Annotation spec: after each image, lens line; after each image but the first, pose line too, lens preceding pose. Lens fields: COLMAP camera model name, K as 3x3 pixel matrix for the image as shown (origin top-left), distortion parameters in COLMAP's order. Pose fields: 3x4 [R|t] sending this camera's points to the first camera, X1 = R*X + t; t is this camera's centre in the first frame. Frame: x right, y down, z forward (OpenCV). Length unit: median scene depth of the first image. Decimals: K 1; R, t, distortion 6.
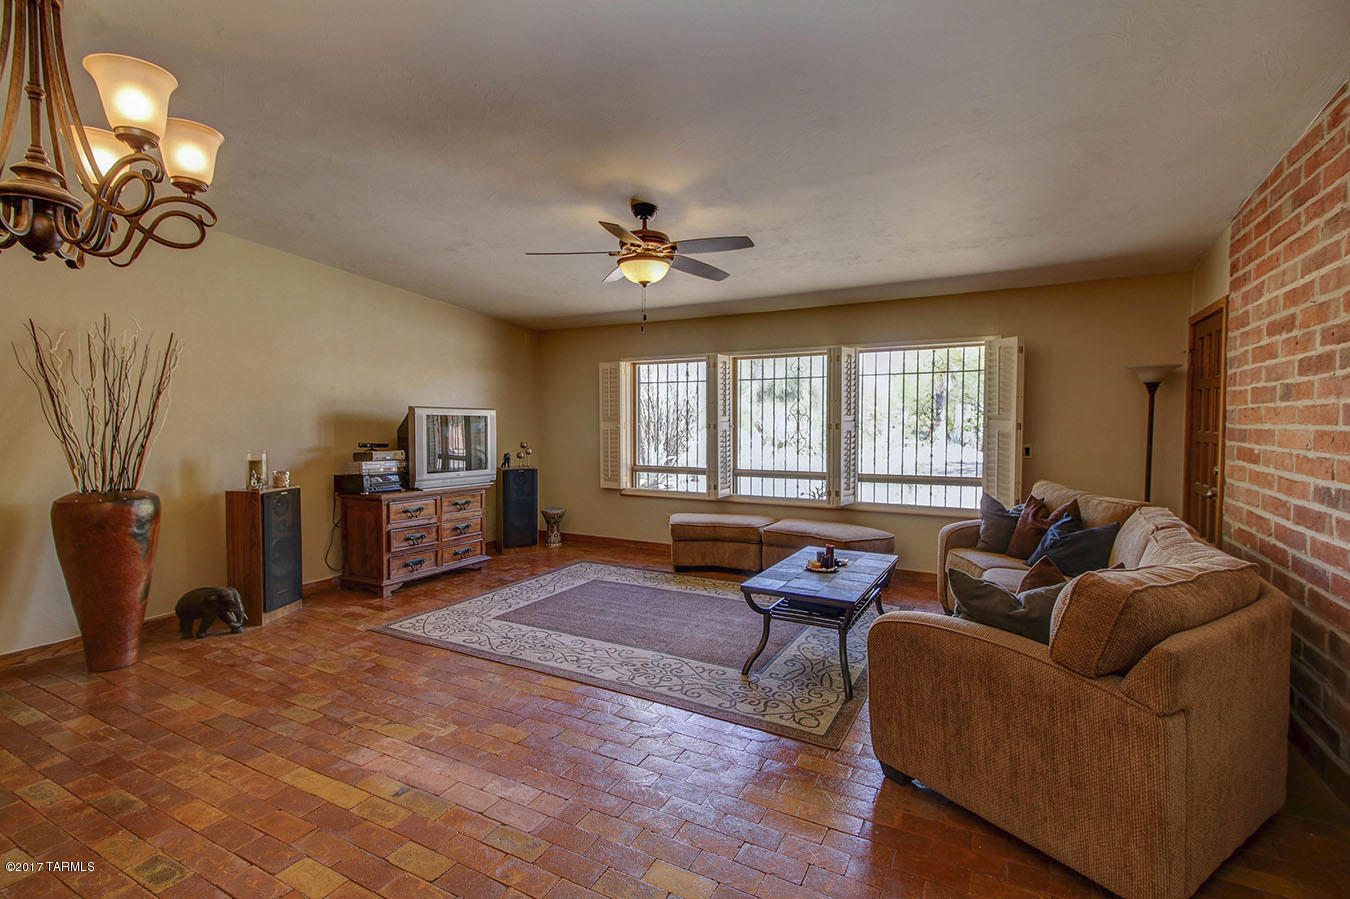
lens RADIAL K [[622.5, 0, 677.6], [0, 622.5, 448.0], [0, 0, 1]] dist [0.012002, -0.001067]
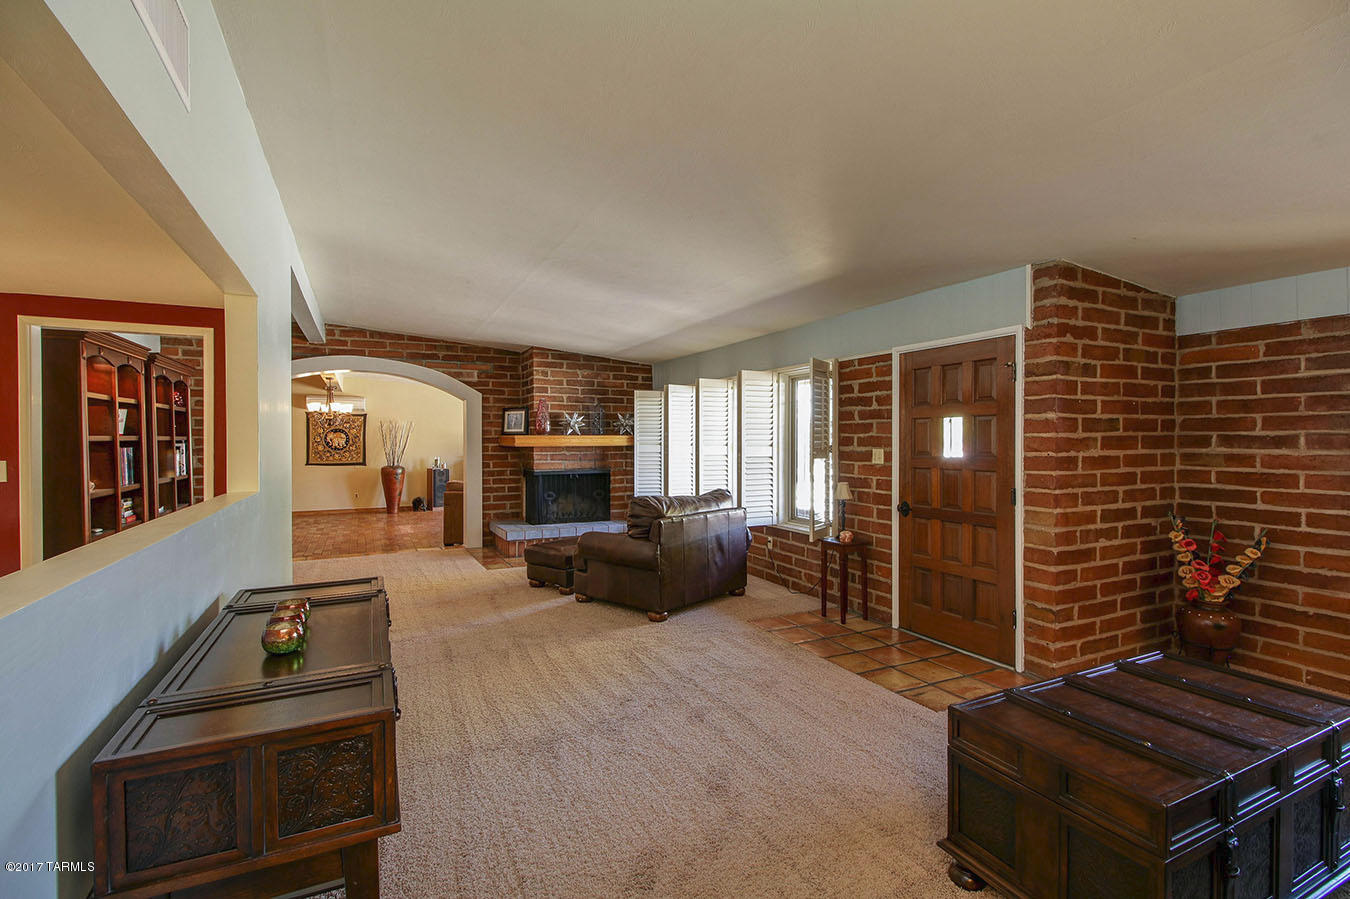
lens RADIAL K [[617.0, 0, 670.4], [0, 617.0, 445.7], [0, 0, 1]] dist [0.025274, -0.000164]
pose [[0.814894, 0.002198, -0.579606, 2.105116], [-0.022500, 0.999359, -0.027845, 0.012970], [0.579174, 0.035732, 0.814421, -0.857035]]
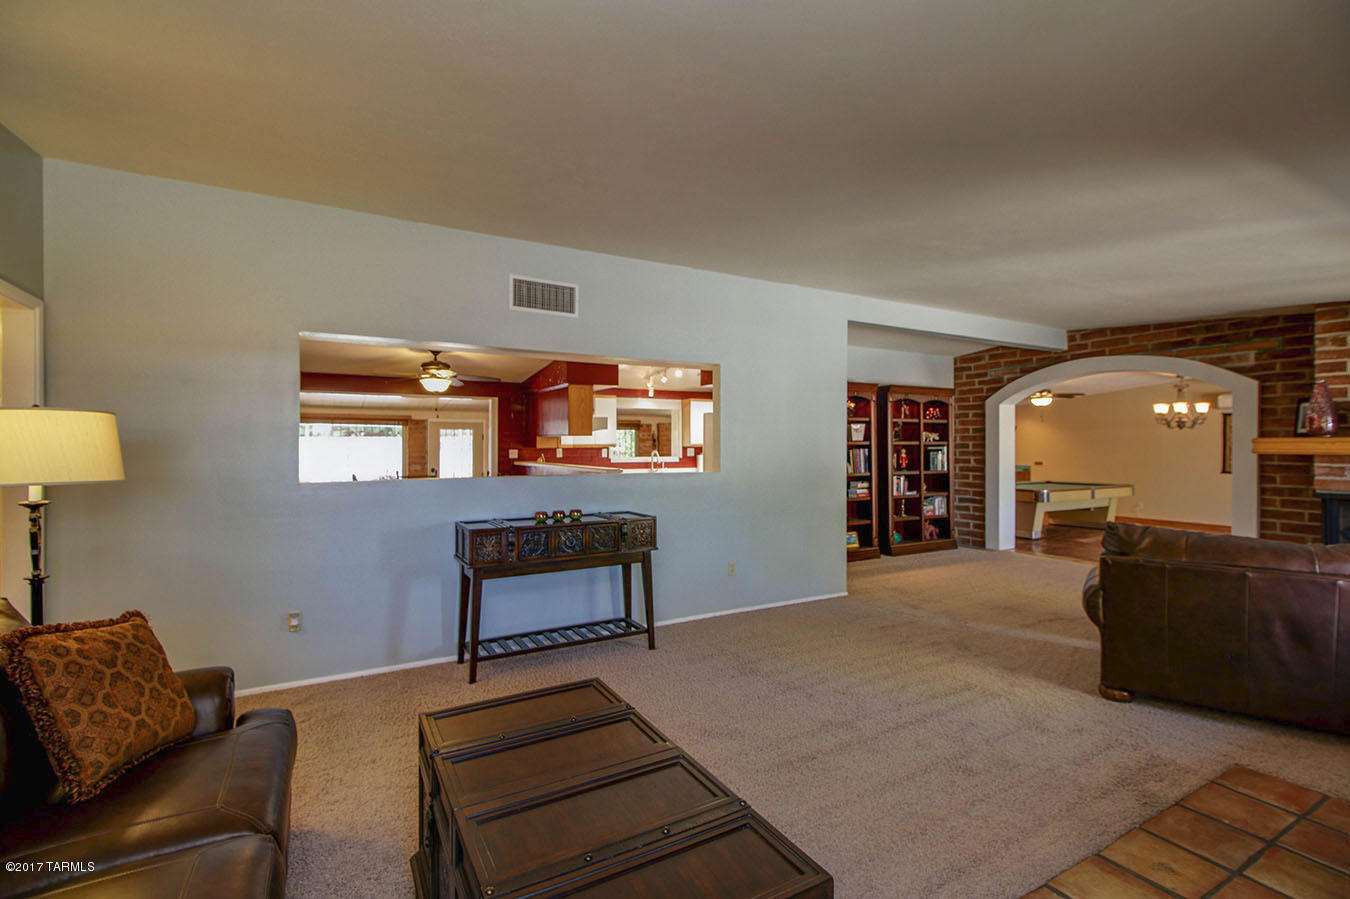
lens RADIAL K [[622.5, 0, 677.6], [0, 622.5, 448.0], [0, 0, 1]] dist [0.012002, -0.001067]
pose [[-0.522773, 0.002119, -0.852469, 2.417280], [-0.039379, 0.998869, 0.026632, -0.022356], [0.851562, 0.047492, -0.522098, -0.031069]]
